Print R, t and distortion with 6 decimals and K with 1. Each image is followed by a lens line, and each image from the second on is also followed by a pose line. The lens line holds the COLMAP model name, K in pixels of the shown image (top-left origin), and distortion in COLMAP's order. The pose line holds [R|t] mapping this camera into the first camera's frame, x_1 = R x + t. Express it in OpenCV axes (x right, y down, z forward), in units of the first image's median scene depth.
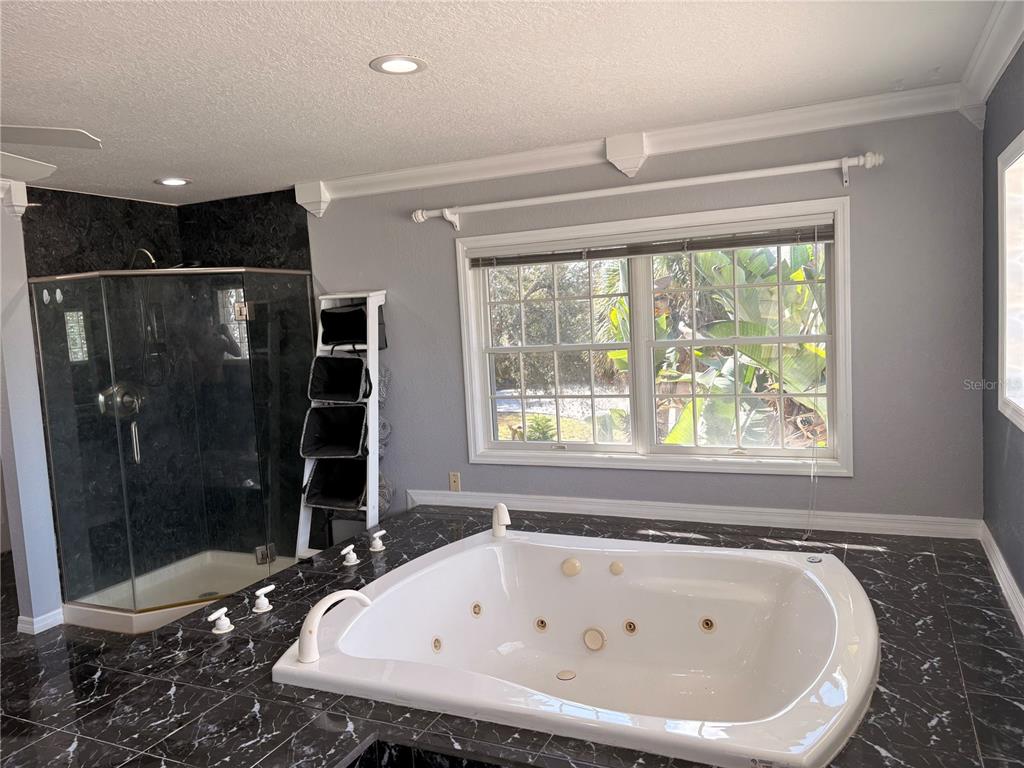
lens RADIAL K [[779.4, 0, 516.9], [0, 779.4, 386.1], [0, 0, 1]] dist [0.010116, -0.001648]
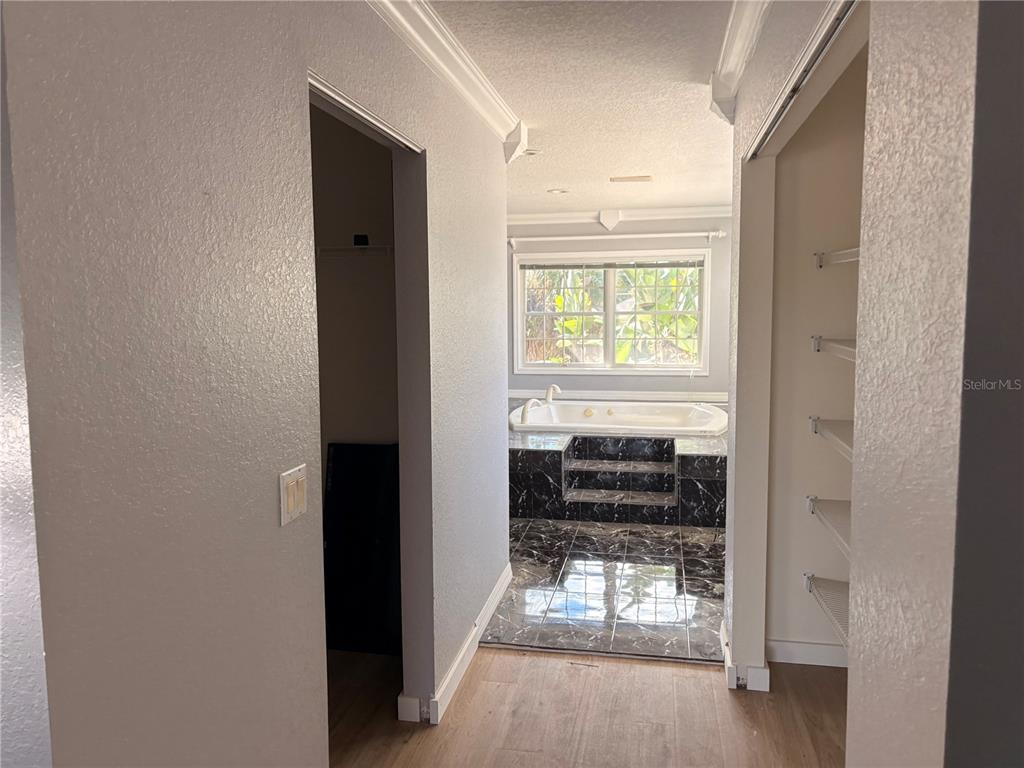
lens RADIAL K [[779.4, 0, 508.2], [0, 779.4, 381.2], [0, 0, 1]] dist [0.010116, -0.001648]
pose [[0.970052, 0.029775, 0.241064, -0.585999], [-0.024070, 0.999357, -0.026578, 0.186028], [-0.241700, 0.019980, 0.970145, -0.900067]]
